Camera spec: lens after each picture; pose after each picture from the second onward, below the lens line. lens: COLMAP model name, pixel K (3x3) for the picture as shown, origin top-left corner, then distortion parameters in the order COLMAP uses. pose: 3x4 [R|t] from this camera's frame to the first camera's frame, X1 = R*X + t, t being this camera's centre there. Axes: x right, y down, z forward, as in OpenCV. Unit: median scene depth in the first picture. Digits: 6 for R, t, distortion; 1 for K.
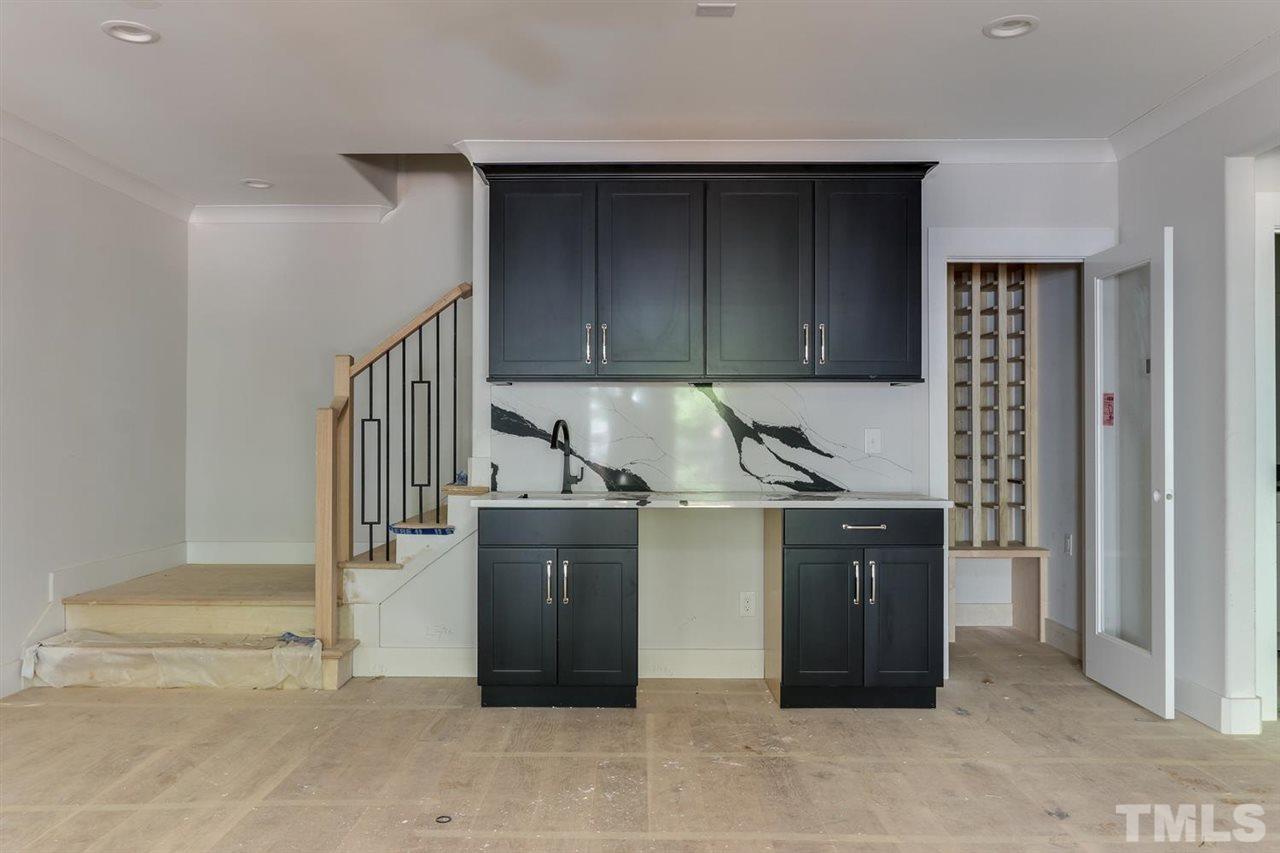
lens RADIAL K [[963.6, 0, 638.3], [0, 963.6, 428.2], [0, 0, 1]] dist [-0.007937, 0.005483]
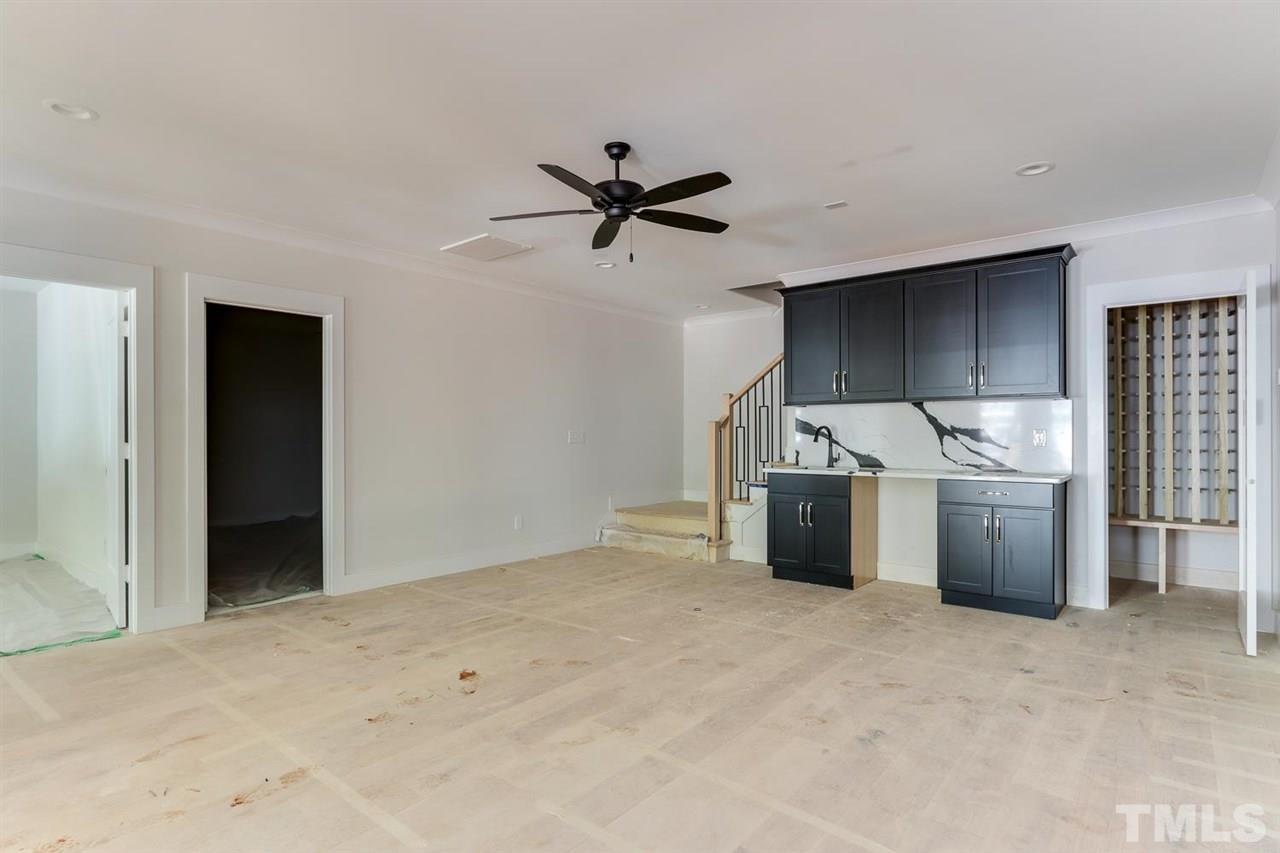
lens RADIAL K [[673.1, 0, 641.0], [0, 673.1, 429.6], [0, 0, 1]] dist [-0.000388, 0.002166]
pose [[0.782636, -0.007277, -0.622437, 0.429392], [0.004232, 0.999971, -0.006370, 0.004832], [0.622465, 0.002352, 0.782644, -0.182648]]
